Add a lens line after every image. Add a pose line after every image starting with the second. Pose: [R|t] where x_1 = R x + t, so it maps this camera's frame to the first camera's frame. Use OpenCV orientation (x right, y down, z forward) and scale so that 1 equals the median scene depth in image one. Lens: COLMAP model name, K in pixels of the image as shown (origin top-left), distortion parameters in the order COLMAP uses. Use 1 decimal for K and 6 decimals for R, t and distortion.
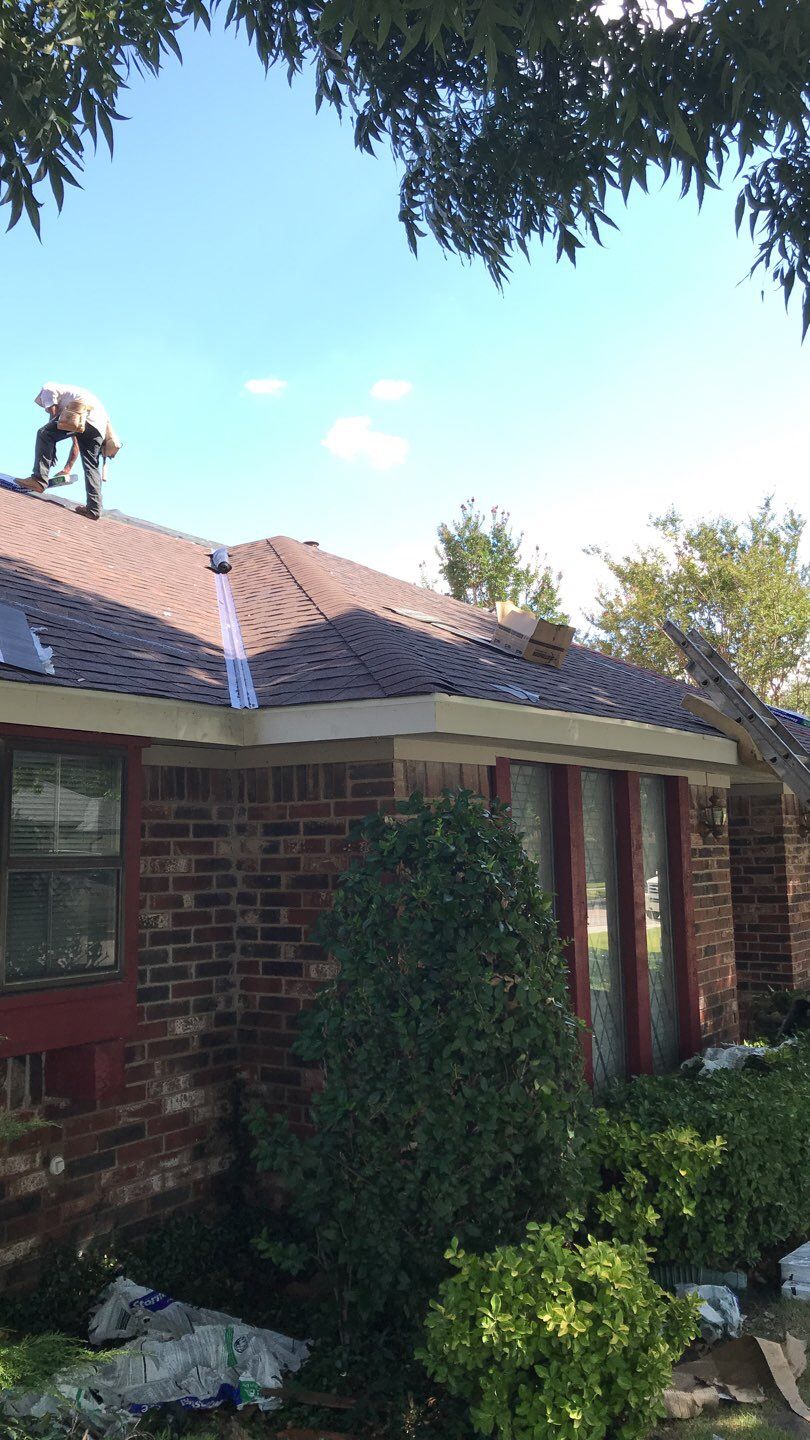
lens RADIAL K [[1177.5, 0, 405.0], [0, 1177.5, 720.0], [0, 0, 1]] dist [-0.407319, -0.083835]
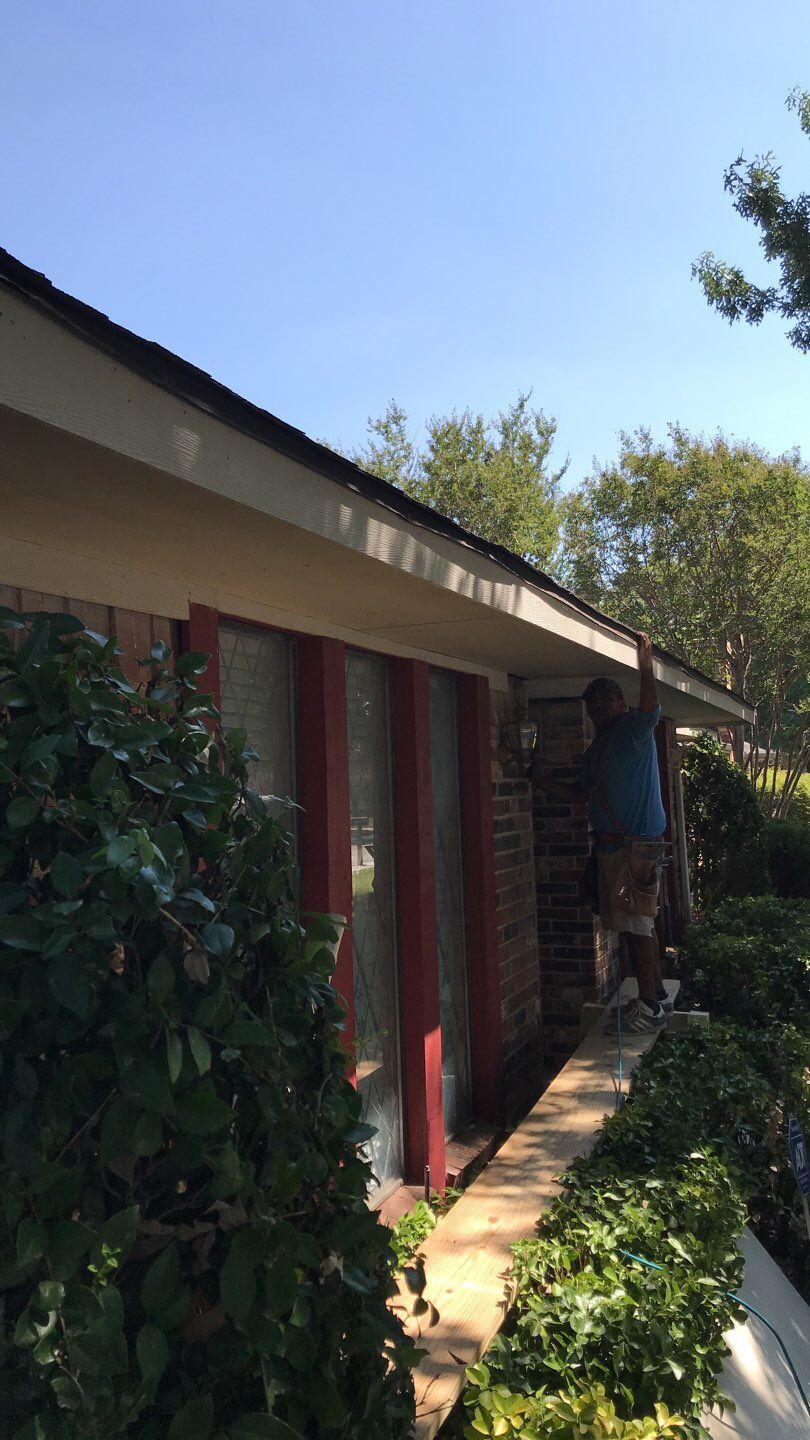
lens RADIAL K [[1192.3, 0, 405.9], [0, 1192.3, 697.3], [0, 0, 1]] dist [0.042340, -0.086121]
pose [[0.971225, 0.014985, 0.237690, 0.029722], [-0.025694, 0.998786, 0.042024, 0.031133], [-0.236772, -0.046922, 0.970431, 0.306533]]
